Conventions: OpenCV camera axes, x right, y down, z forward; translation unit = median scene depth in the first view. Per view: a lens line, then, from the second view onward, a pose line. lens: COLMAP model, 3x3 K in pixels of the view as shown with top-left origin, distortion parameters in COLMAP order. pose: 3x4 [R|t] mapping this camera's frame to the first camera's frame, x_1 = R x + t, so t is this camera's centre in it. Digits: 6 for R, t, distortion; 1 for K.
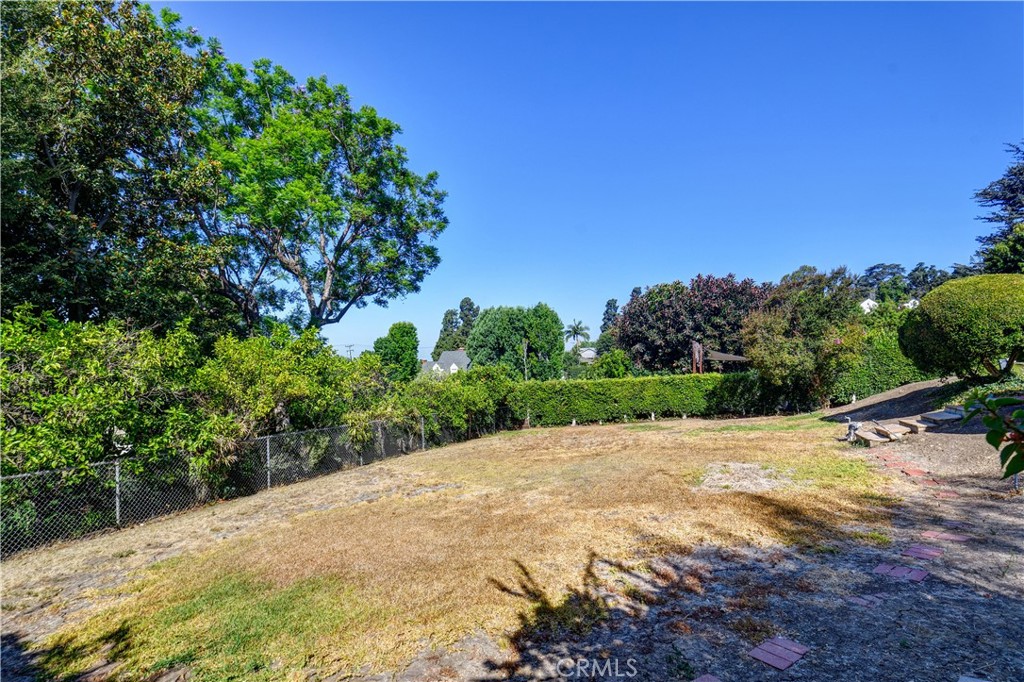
lens RADIAL K [[498.5, 0, 521.6], [0, 498.5, 344.5], [0, 0, 1]] dist [-0.000192, -0.008588]
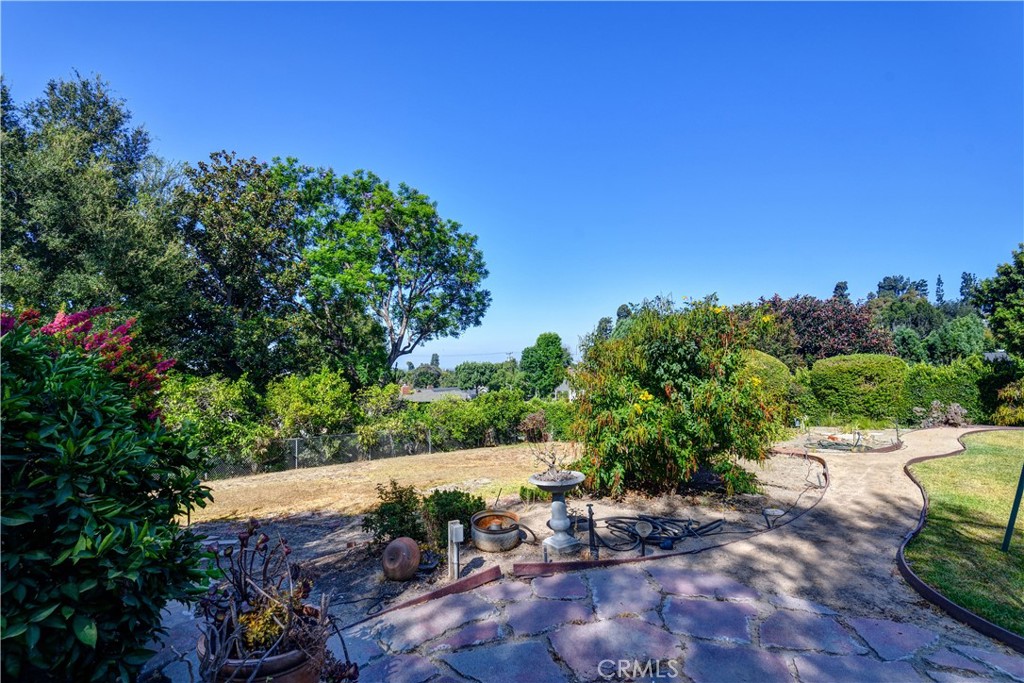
lens RADIAL K [[498.5, 0, 518.9], [0, 498.5, 350.3], [0, 0, 1]] dist [-0.000192, -0.008588]
pose [[0.930757, 0.007028, -0.365572, 0.379442], [-0.003765, 0.999946, 0.009637, -0.063361], [0.365620, -0.007593, 0.930733, -0.144247]]
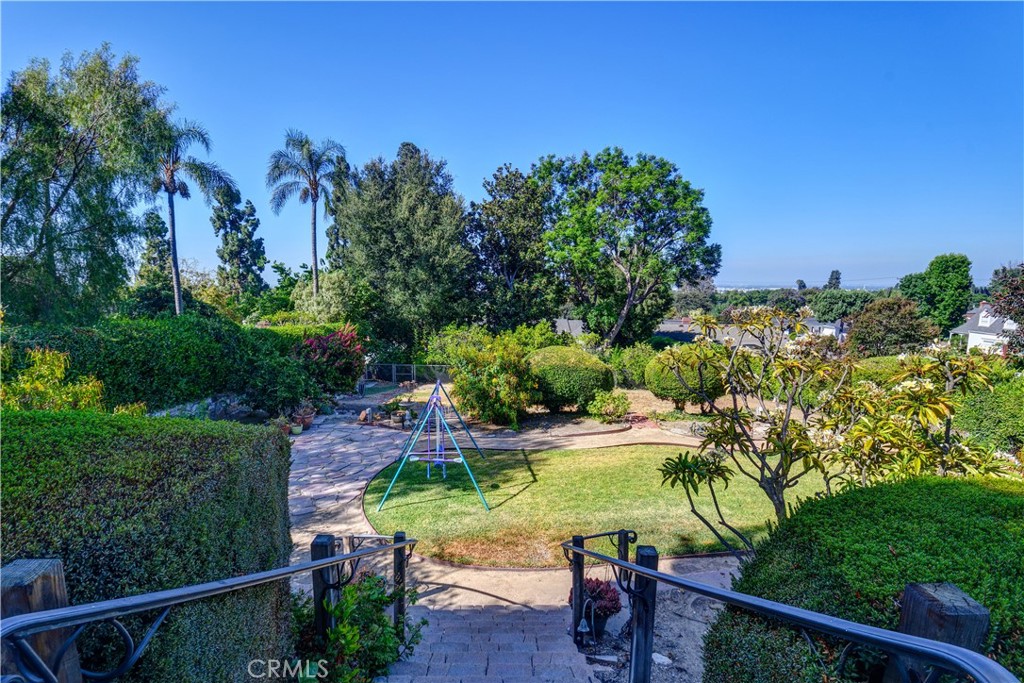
lens RADIAL K [[498.5, 0, 495.1], [0, 498.5, 373.1], [0, 0, 1]] dist [-0.000192, -0.008588]
pose [[0.395549, 0.191412, -0.898277, 0.885182], [0.019743, 0.976044, 0.216677, -0.172572], [0.918233, -0.103441, 0.382294, -0.074418]]
